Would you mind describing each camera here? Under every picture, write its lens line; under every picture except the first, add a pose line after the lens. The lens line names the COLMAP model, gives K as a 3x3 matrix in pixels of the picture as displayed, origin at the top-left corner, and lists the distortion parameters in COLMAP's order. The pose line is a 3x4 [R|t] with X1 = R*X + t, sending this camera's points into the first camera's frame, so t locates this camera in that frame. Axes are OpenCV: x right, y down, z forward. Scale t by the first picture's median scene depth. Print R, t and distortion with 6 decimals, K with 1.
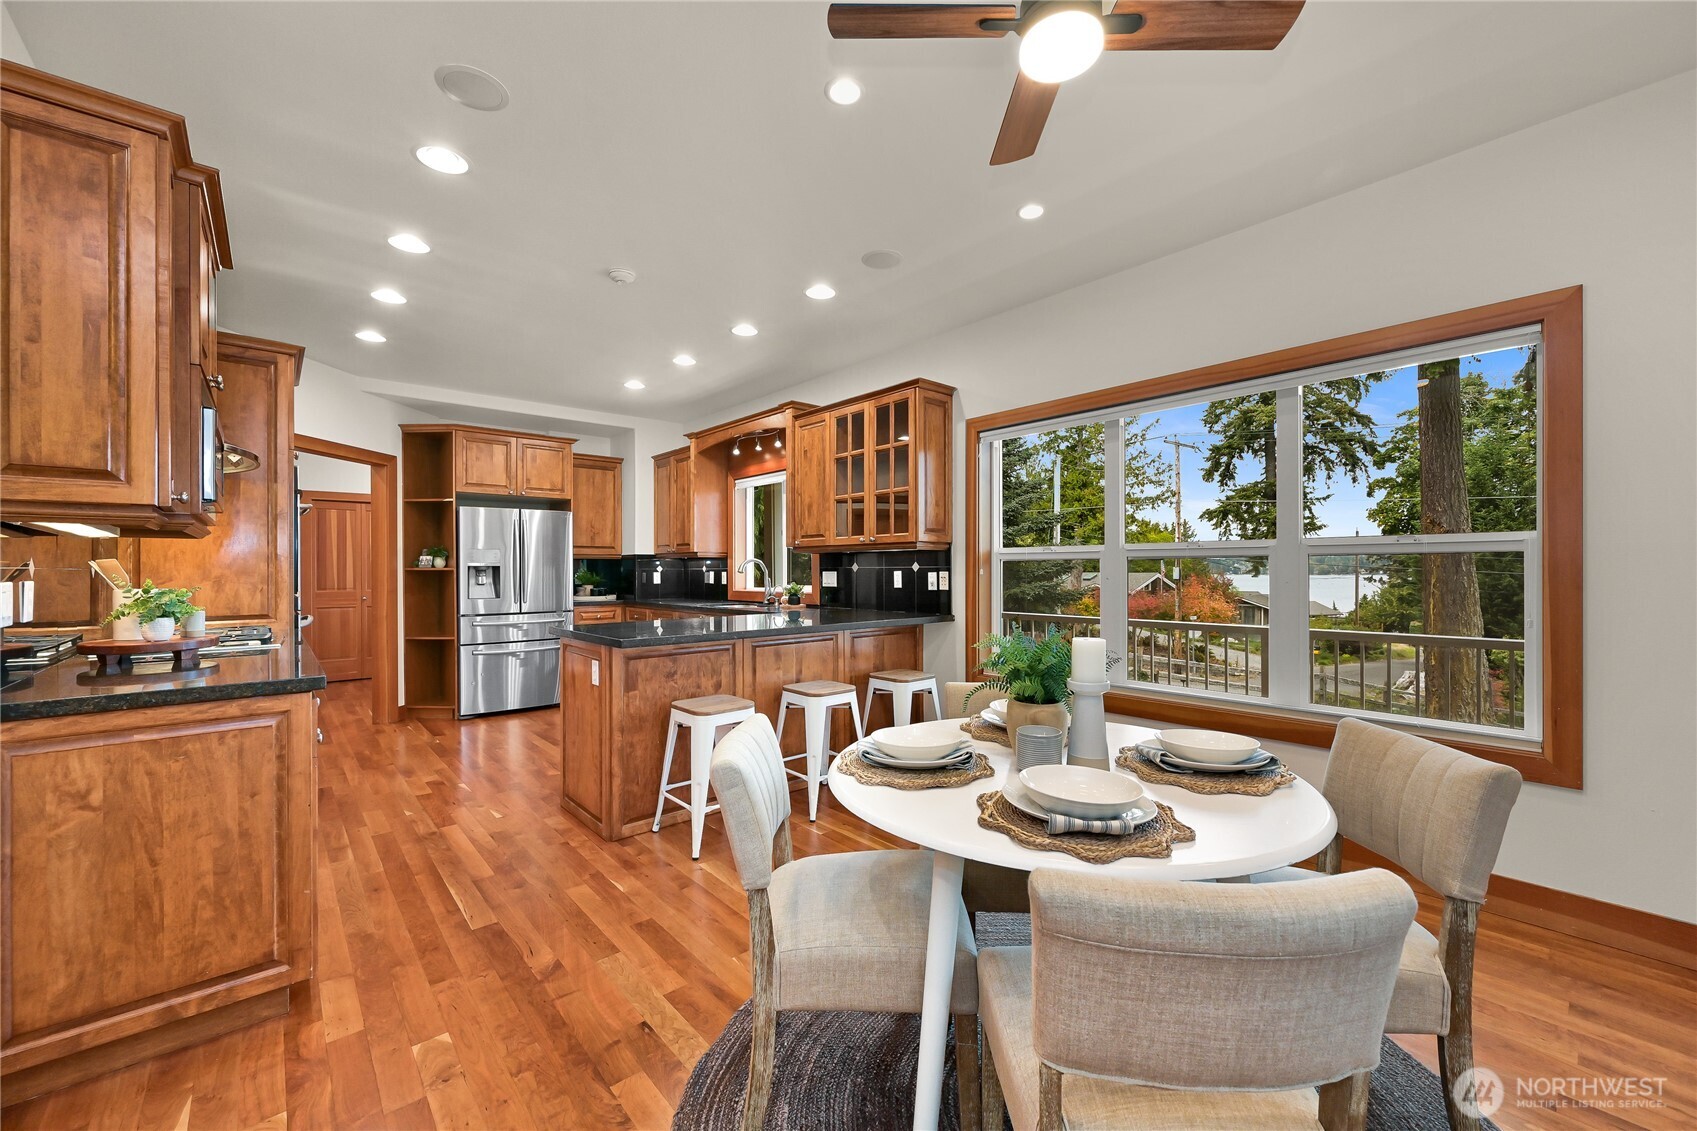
lens RADIAL K [[665.7, 0, 855.0], [0, 665.7, 568.0], [0, 0, 1]] dist [-0.000402, -0.000068]
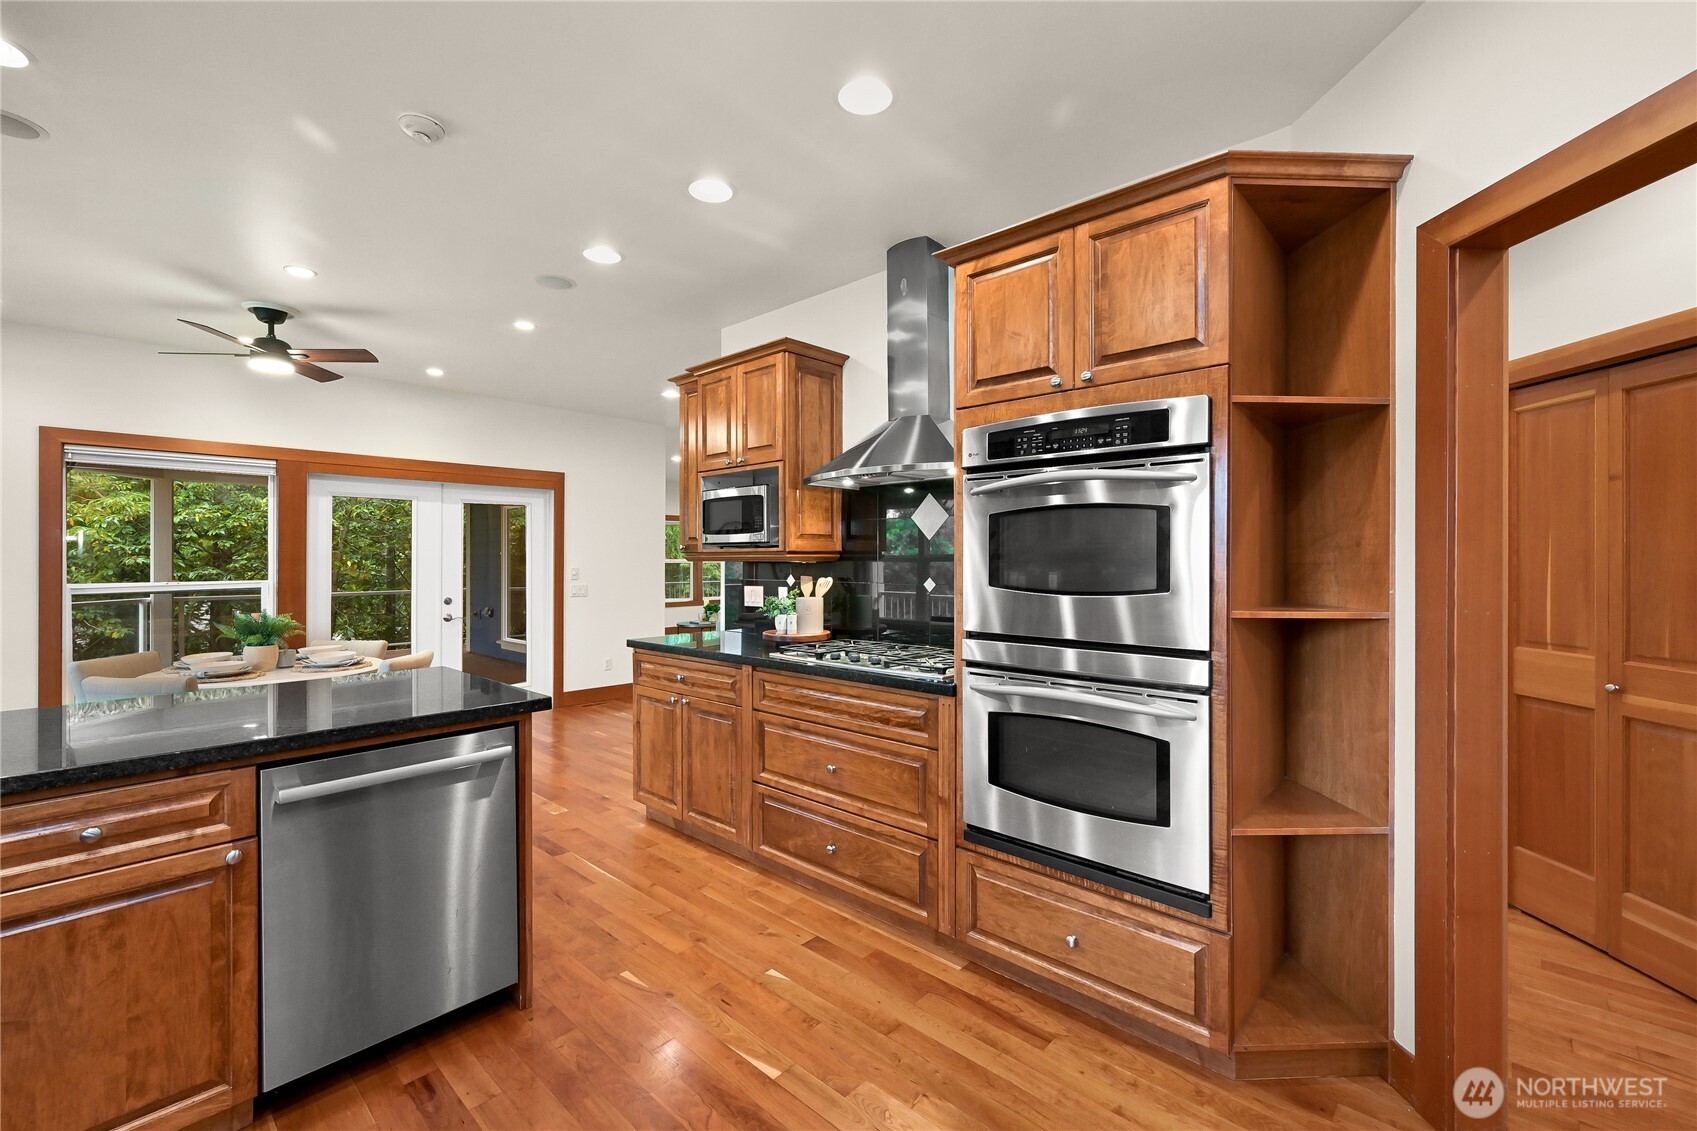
lens RADIAL K [[717.1, 0, 847.0], [0, 717.1, 560.0], [0, 0, 1]] dist [-0.000324, 0.000001]
pose [[-0.995600, 0.004970, -0.093572, -0.363934], [0.004950, 0.999988, 0.000446, -0.017622], [0.093573, -0.000019, -0.995612, 0.910287]]
